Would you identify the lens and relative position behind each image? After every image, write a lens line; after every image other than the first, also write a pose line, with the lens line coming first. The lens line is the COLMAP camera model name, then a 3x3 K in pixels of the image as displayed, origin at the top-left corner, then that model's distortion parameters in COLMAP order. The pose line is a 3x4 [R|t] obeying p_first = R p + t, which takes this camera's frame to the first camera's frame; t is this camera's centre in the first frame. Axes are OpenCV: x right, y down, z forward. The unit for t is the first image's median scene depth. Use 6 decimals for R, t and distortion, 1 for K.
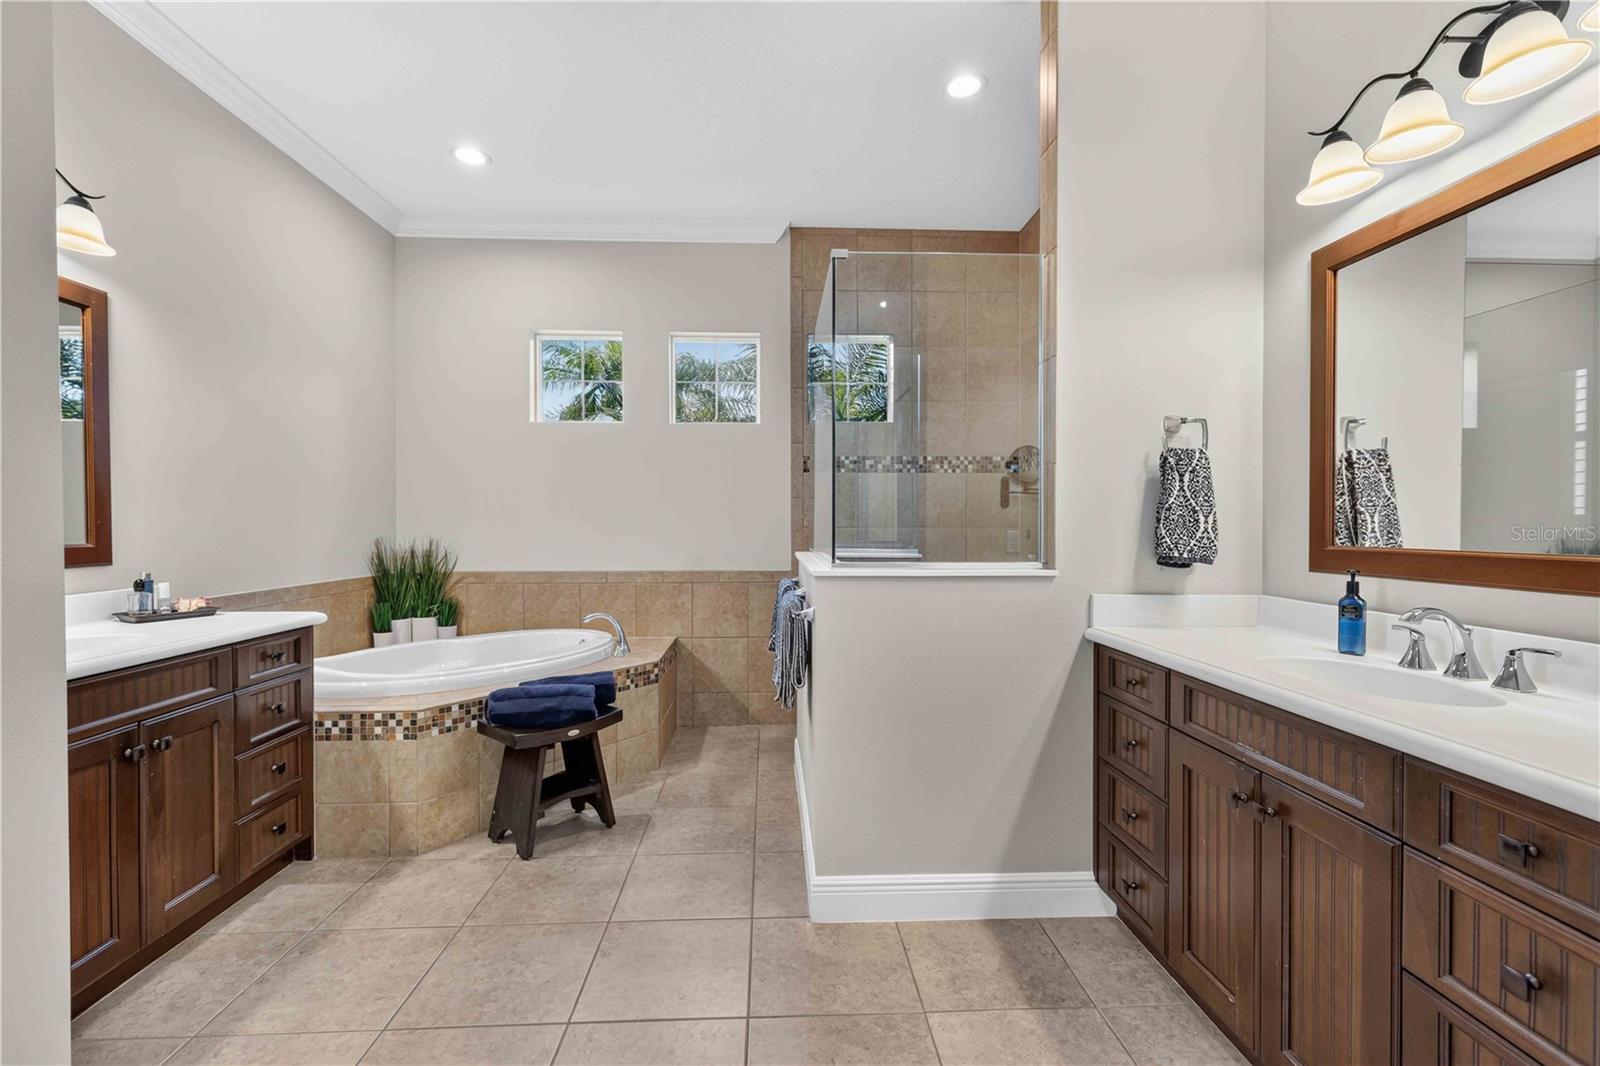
lens RADIAL K [[692.4, 0, 762.1], [0, 692.4, 531.7], [0, 0, 1]] dist [0.003320, 0.000947]
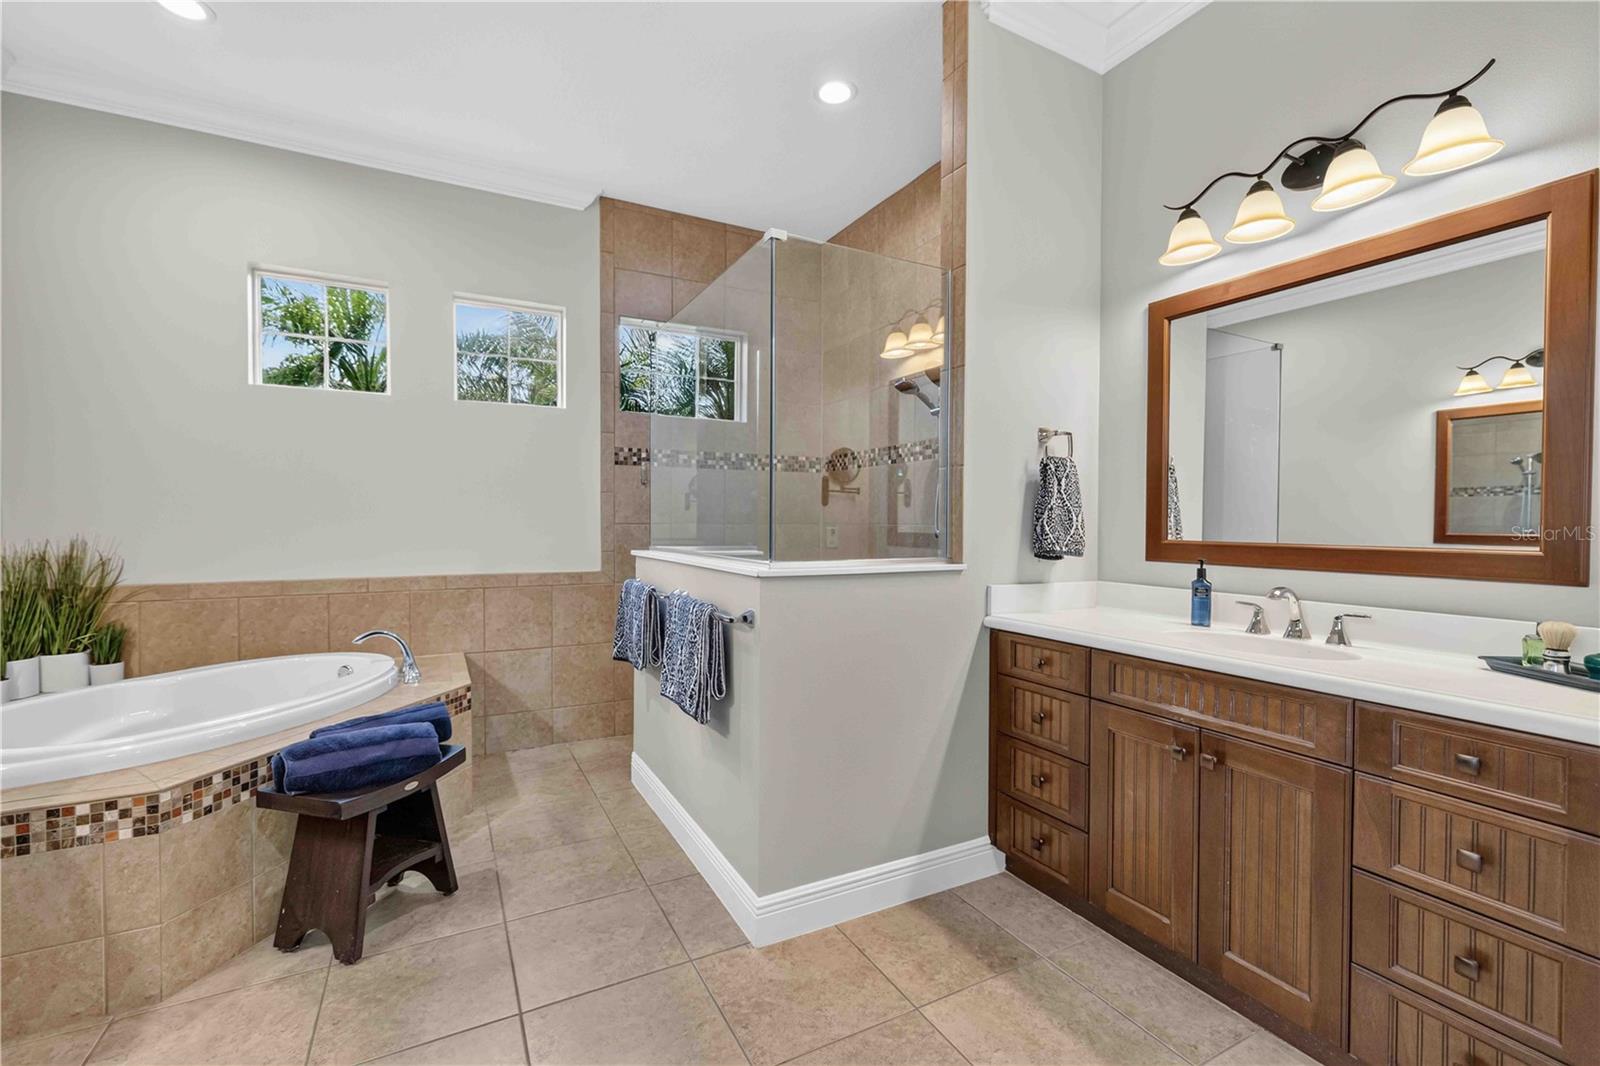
lens RADIAL K [[692.4, 0, 801.6], [0, 692.4, 531.3], [0, 0, 1]] dist [0.003320, 0.000947]
pose [[0.903482, -0.003235, 0.428615, -0.232431], [0.001118, 0.999986, 0.005191, -0.001943], [-0.428626, -0.004211, 0.903472, 0.113346]]
